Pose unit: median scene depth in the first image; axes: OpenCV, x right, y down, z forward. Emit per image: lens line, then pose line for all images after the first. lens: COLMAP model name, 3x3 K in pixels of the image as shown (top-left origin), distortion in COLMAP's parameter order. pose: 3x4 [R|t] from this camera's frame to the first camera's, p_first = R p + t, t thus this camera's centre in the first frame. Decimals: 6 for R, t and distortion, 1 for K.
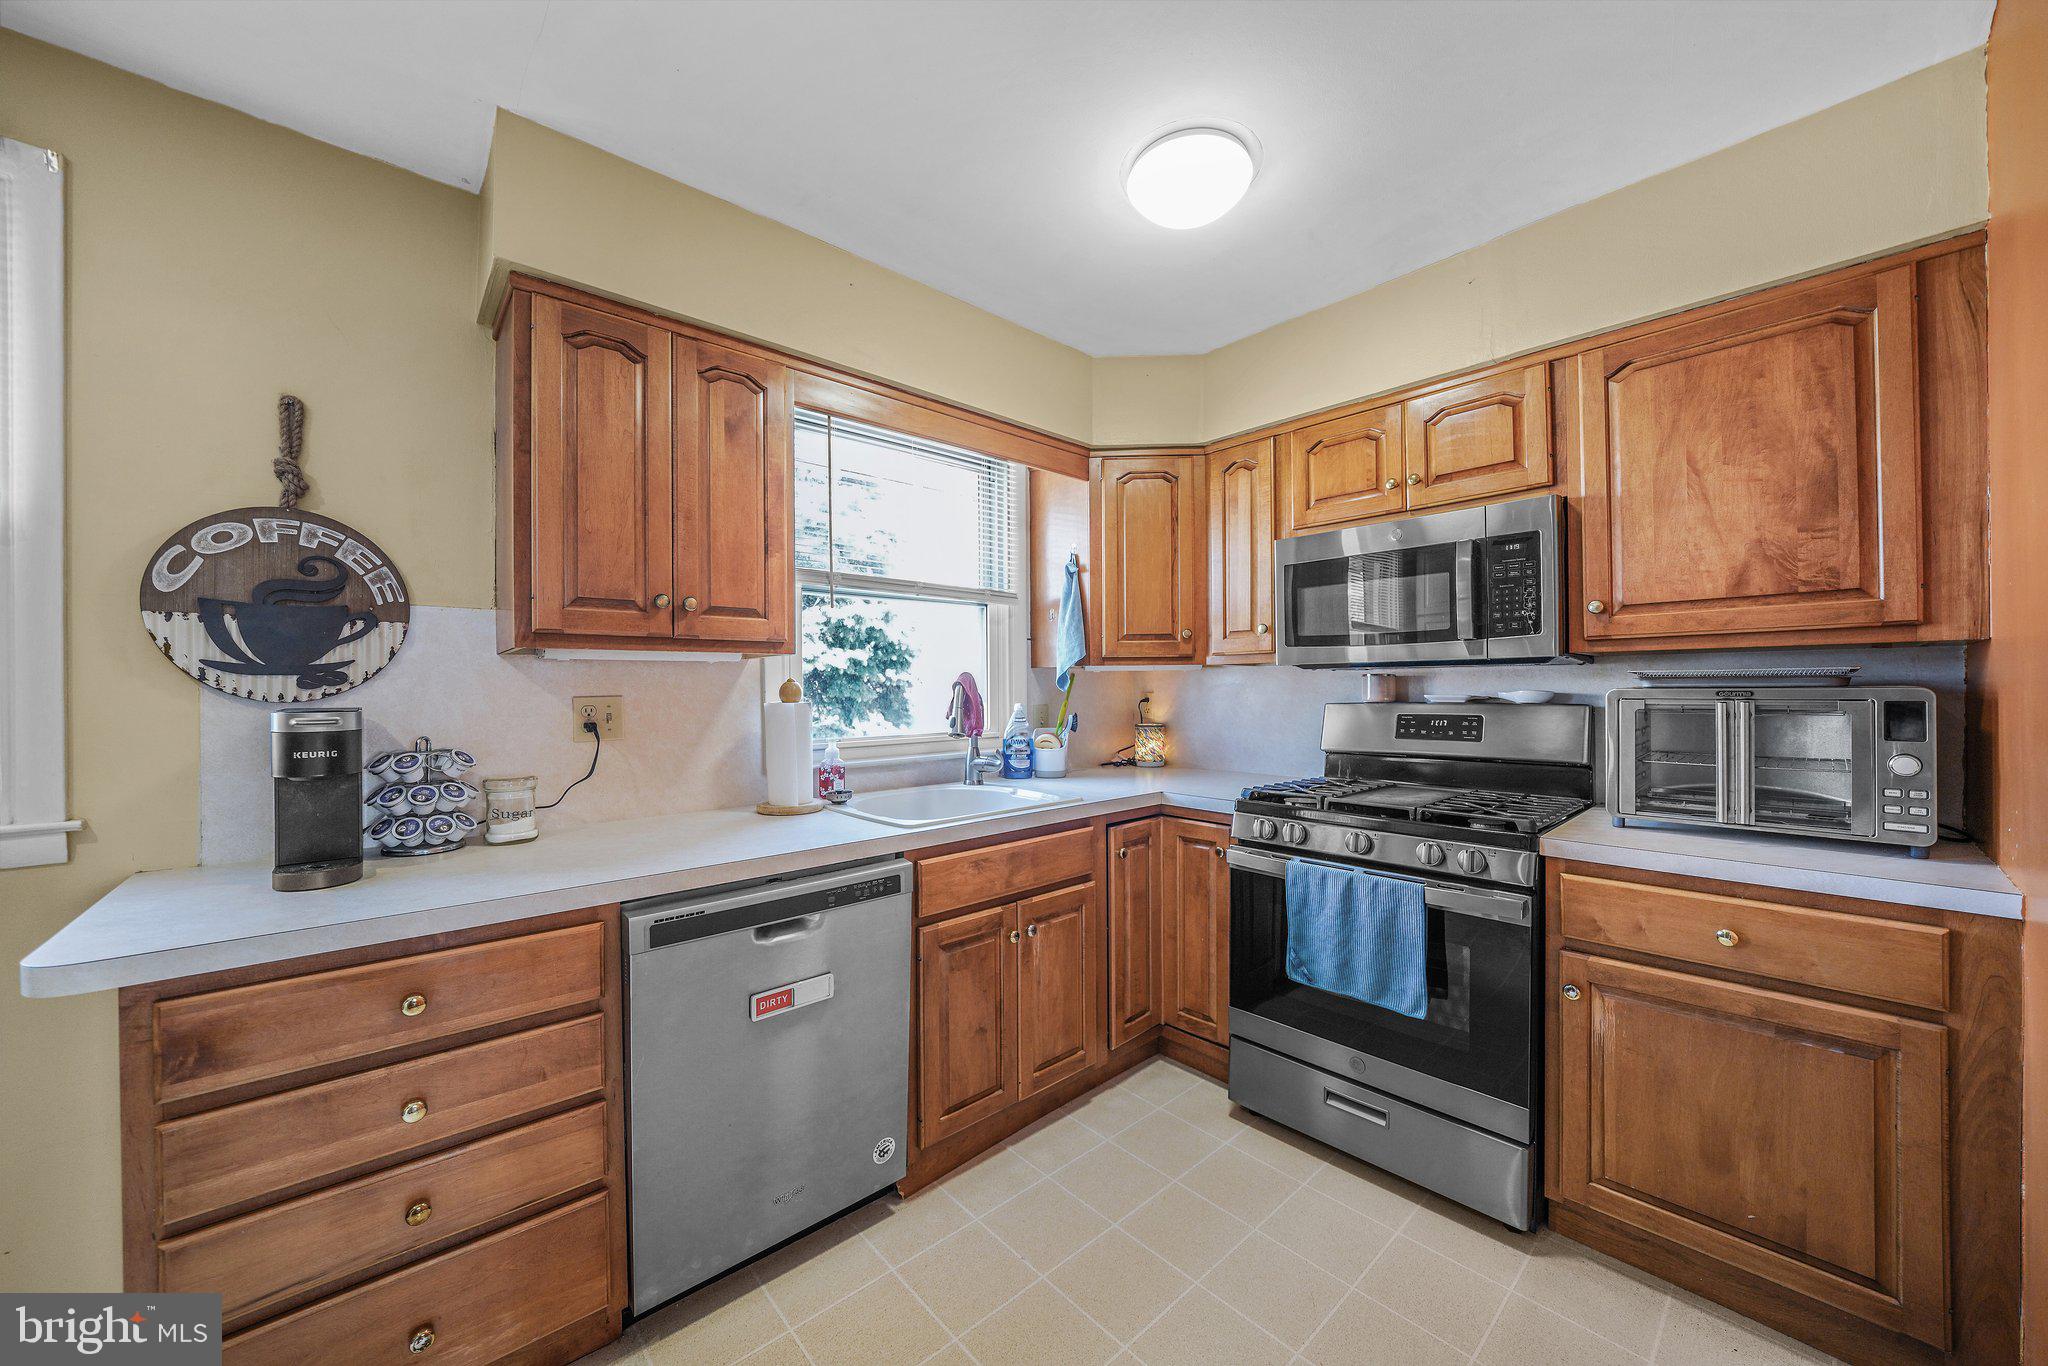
lens RADIAL K [[739.5, 0, 1025.4], [0, 739.5, 685.2], [0, 0, 1]] dist [-0.024316, 0.004268]
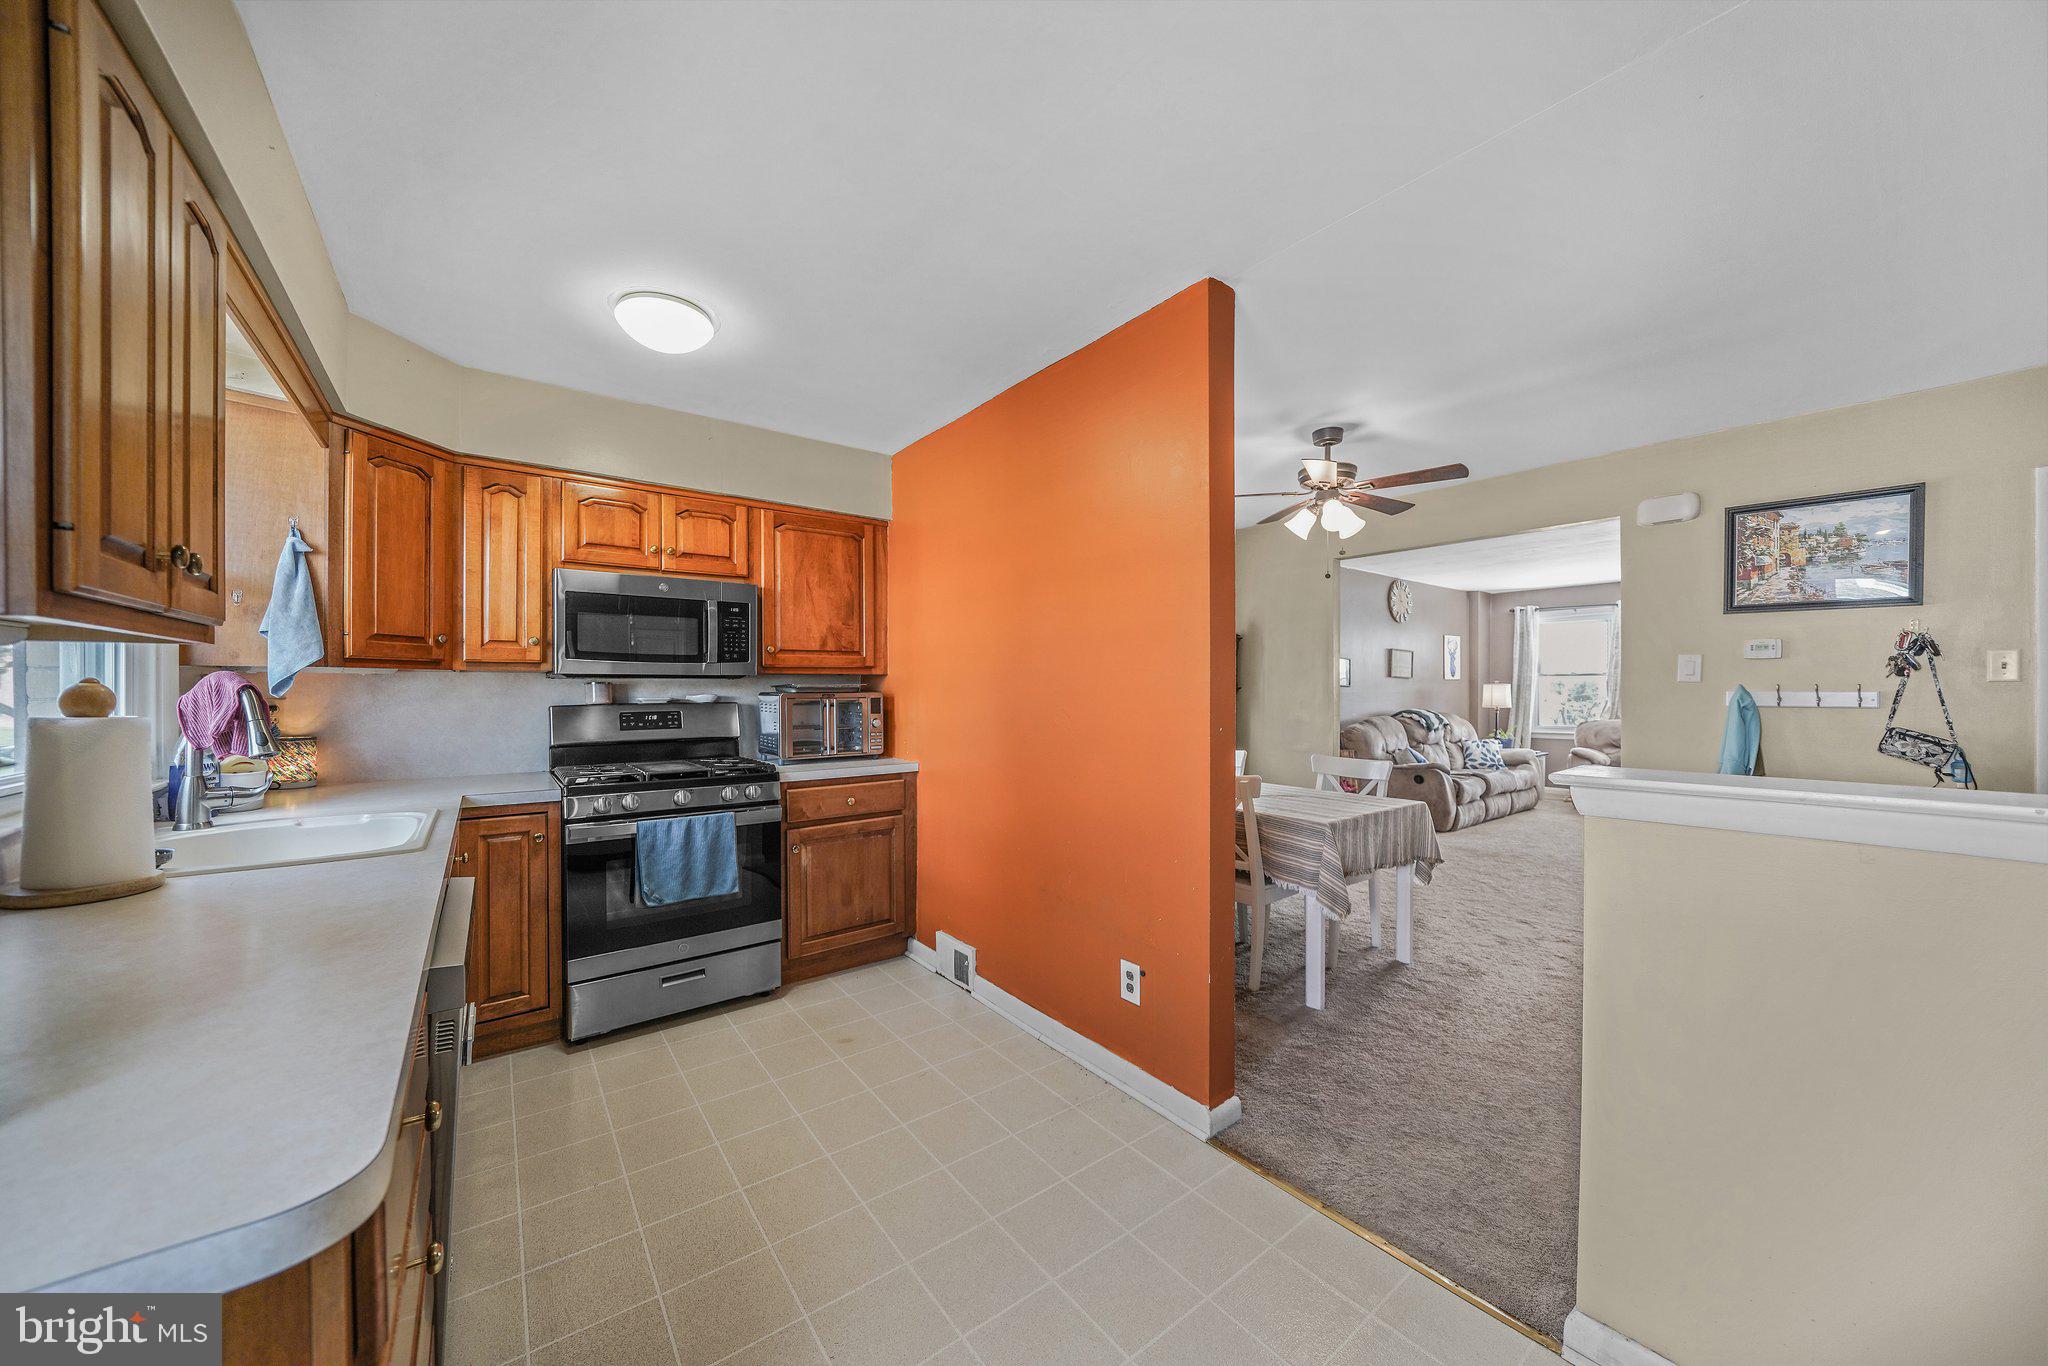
lens RADIAL K [[711.0, 0, 1024.0], [0, 711.0, 683.0], [0, 0, 1]] dist [-0.018096, 0.000319]
pose [[0.081244, 0.013618, 0.996601, -0.914665], [-0.002317, 0.999907, -0.013474, 0.001288], [-0.996692, -0.001214, 0.081268, 0.199373]]
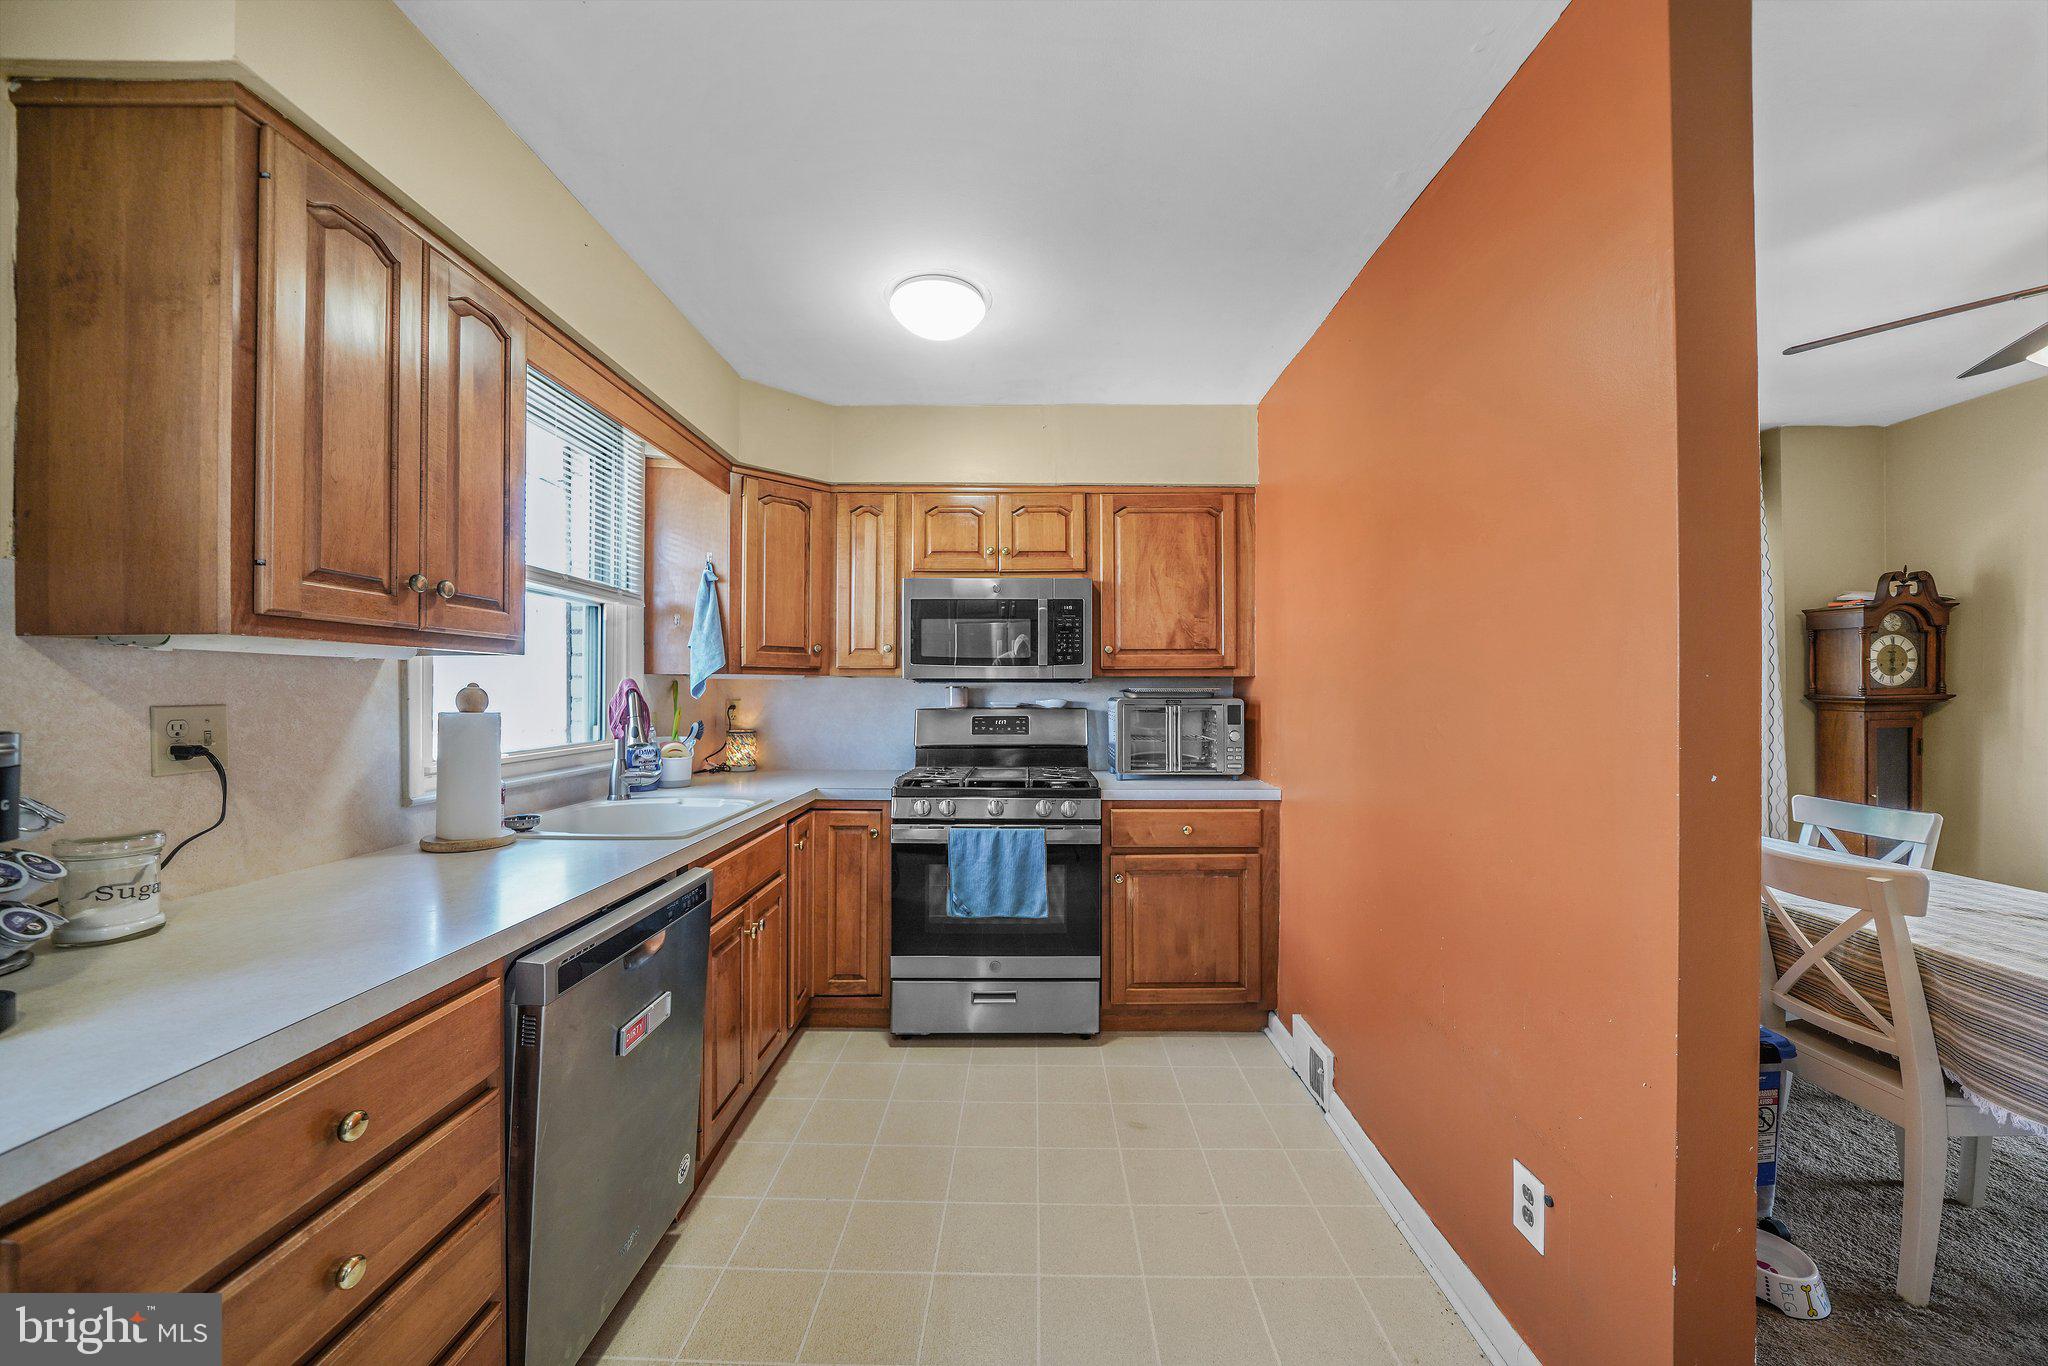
lens RADIAL K [[745.5, 0, 1027.4], [0, 745.5, 687.9], [0, 0, 1]] dist [-0.011960, 0.000294]
pose [[0.673526, 0.013371, 0.739043, -0.563971], [-0.009241, 0.999911, -0.009669, -0.001667], [-0.739106, -0.000317, 0.673589, -0.004833]]
